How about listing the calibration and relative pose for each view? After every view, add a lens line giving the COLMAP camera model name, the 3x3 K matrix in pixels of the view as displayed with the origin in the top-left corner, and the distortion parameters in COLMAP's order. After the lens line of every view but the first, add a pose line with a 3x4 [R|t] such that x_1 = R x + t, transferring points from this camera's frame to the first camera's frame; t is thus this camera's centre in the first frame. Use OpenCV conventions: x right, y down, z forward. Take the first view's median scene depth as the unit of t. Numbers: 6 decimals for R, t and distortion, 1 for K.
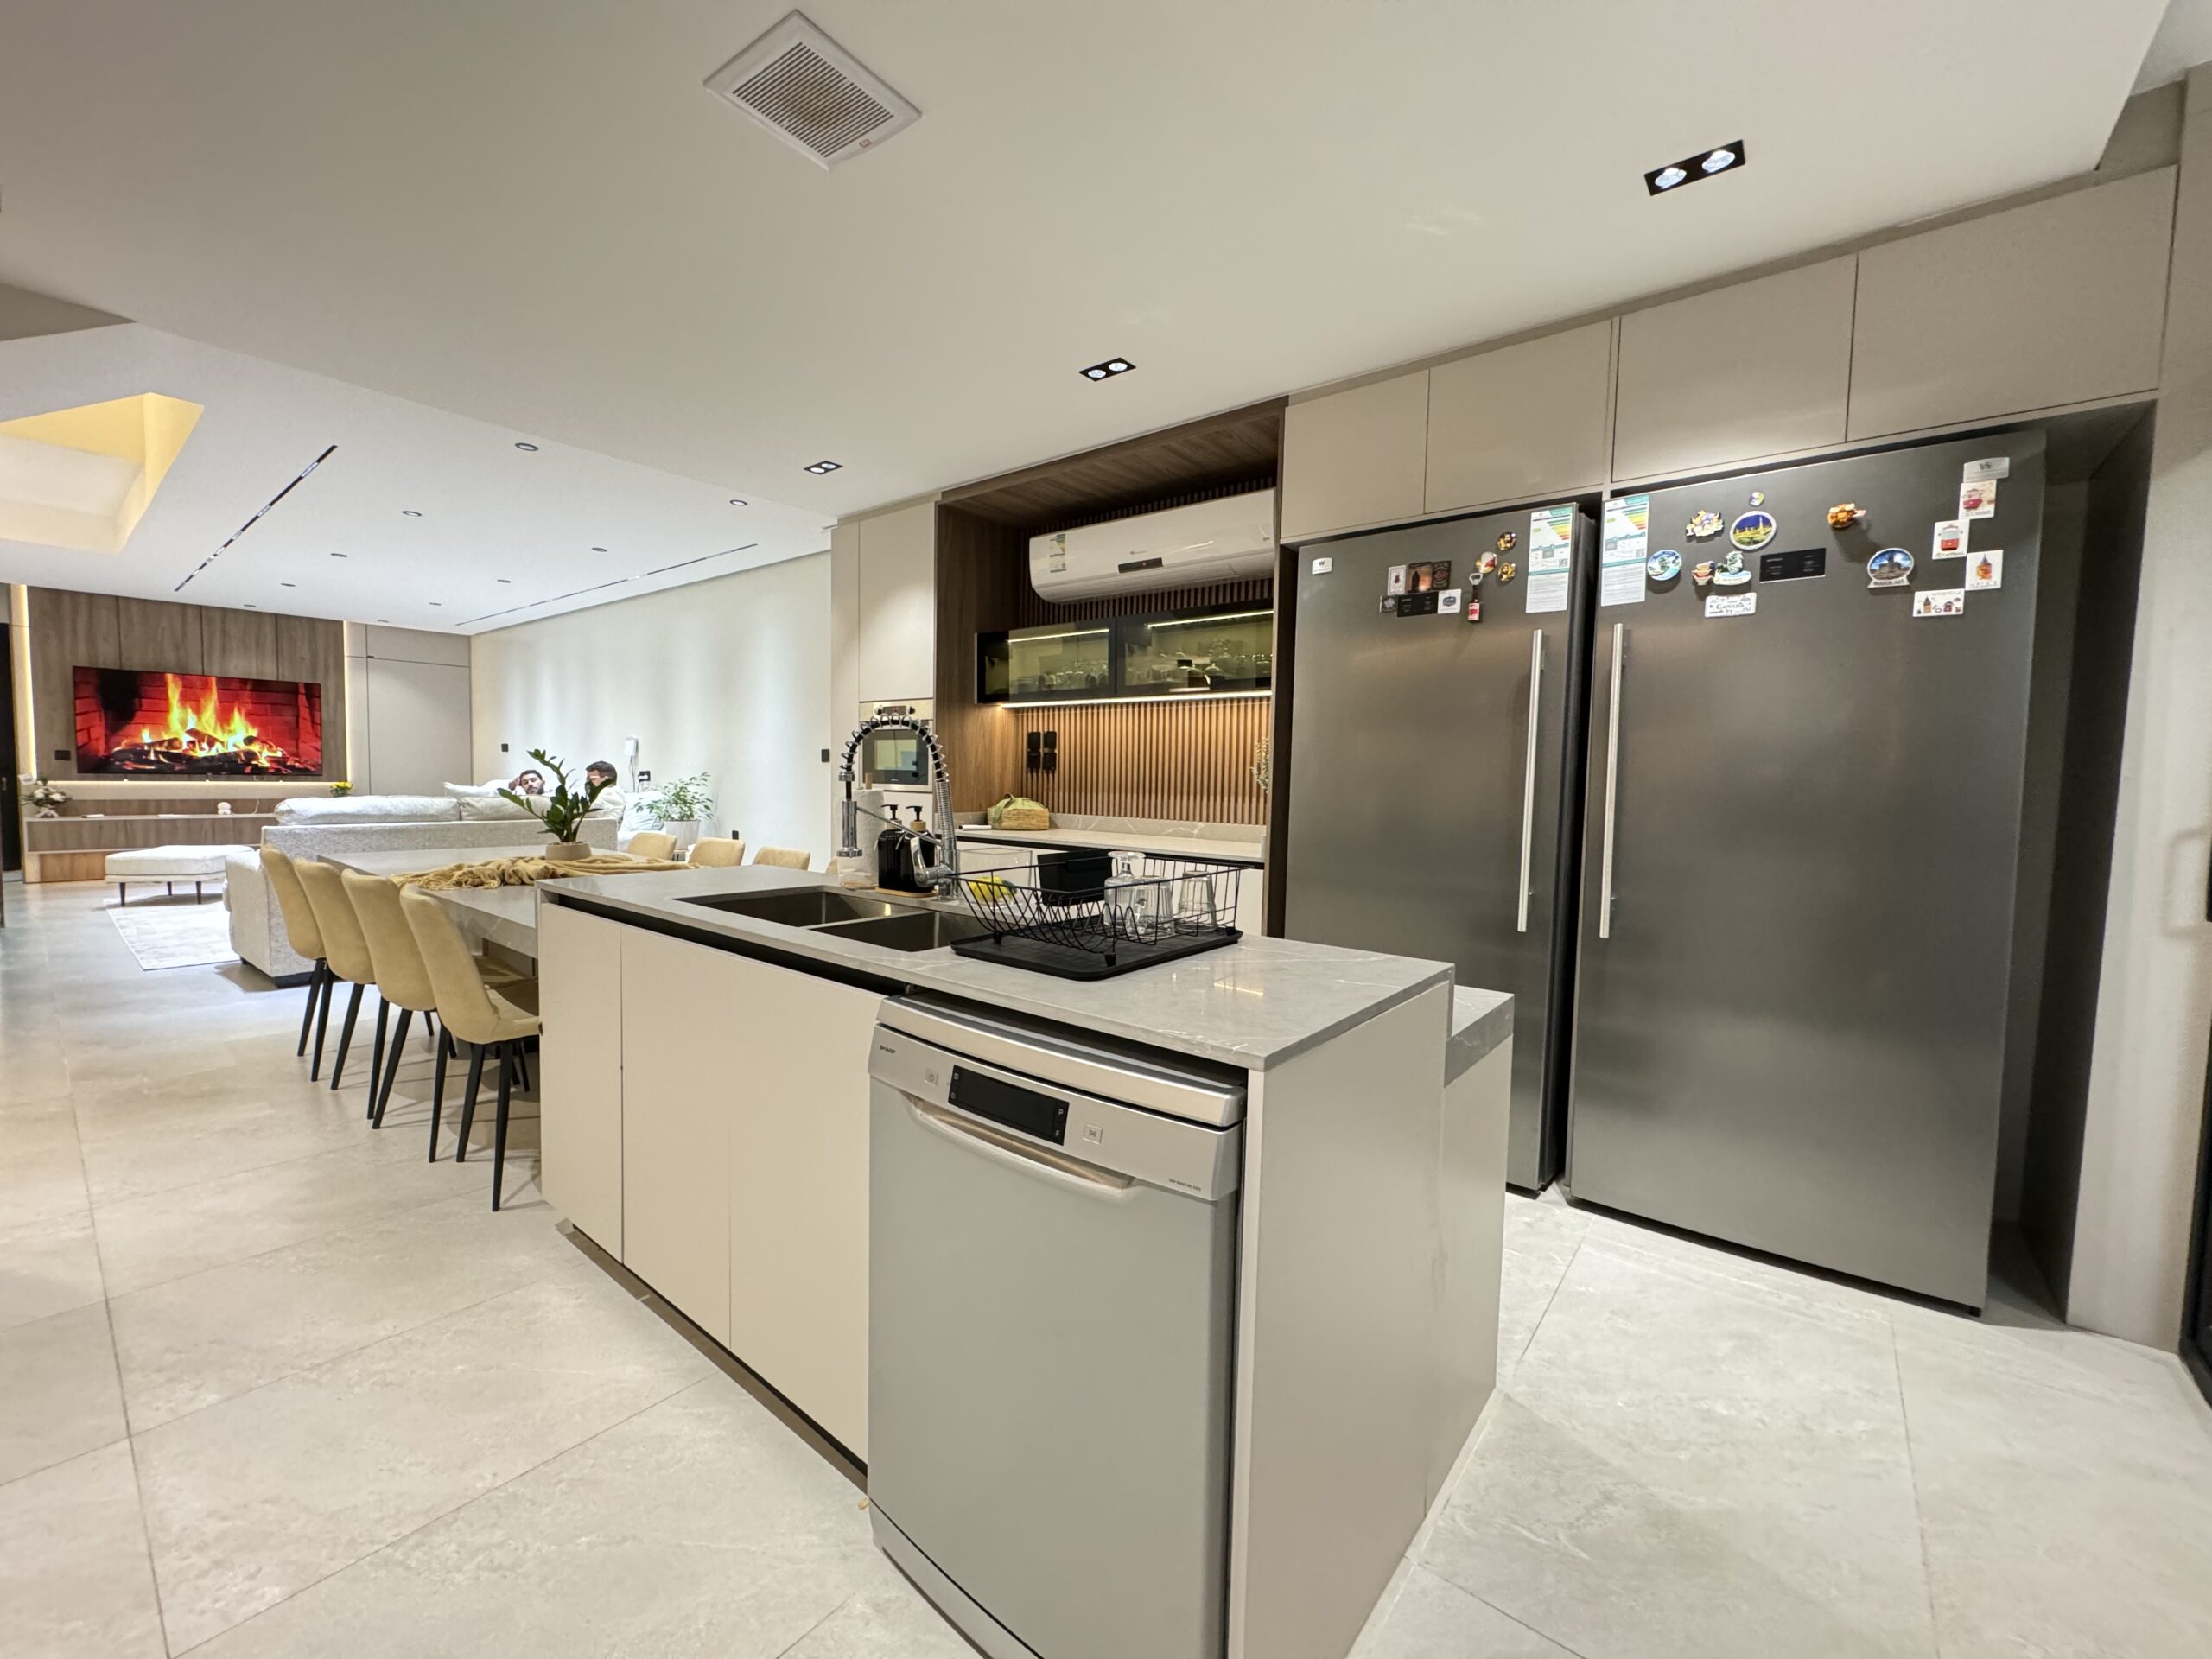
lens RADIAL K [[882.0, 0, 1112.4], [0, 882.0, 826.2], [0, 0, 1]] dist [0.000759, -0.000270]
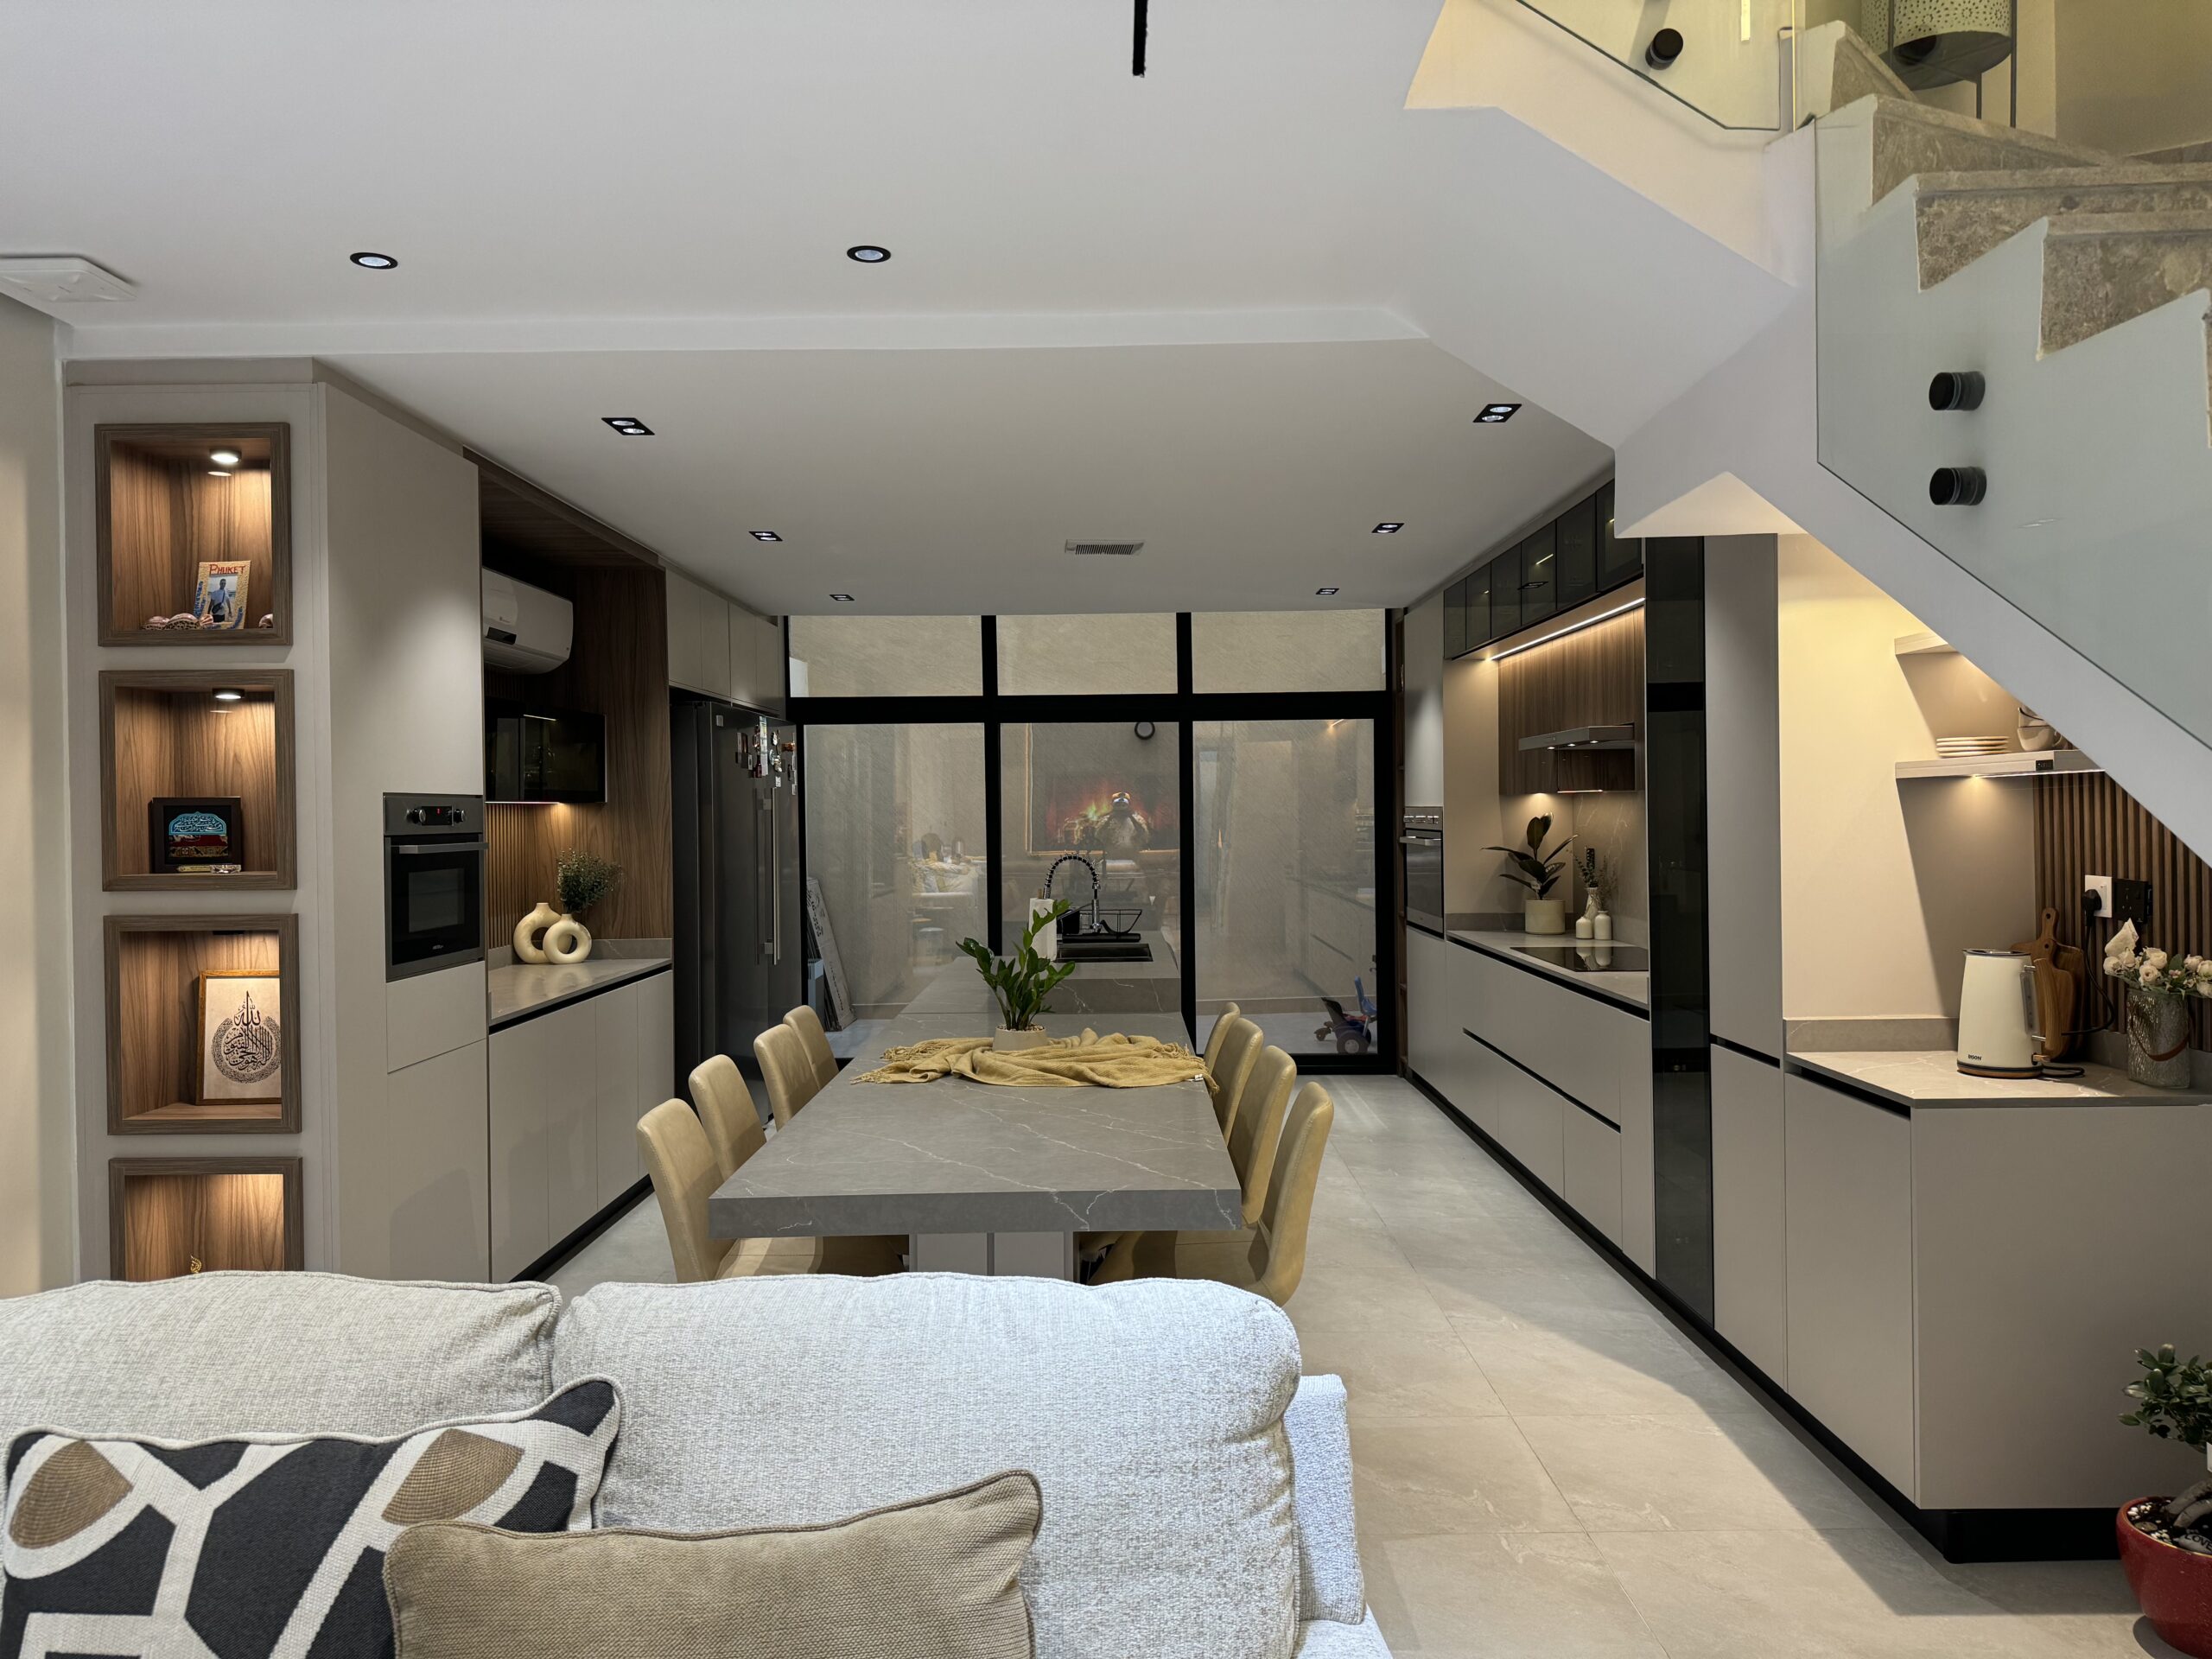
lens RADIAL K [[1540.1, 0, 1116.8], [0, 1540.1, 832.0], [0, 0, 1]] dist [0.124659, -0.191204]
pose [[-0.628998, -0.024100, 0.777033, -1.219259], [0.045505, 0.996664, 0.067748, -0.165146], [-0.776074, 0.077972, -0.625804, 1.267453]]
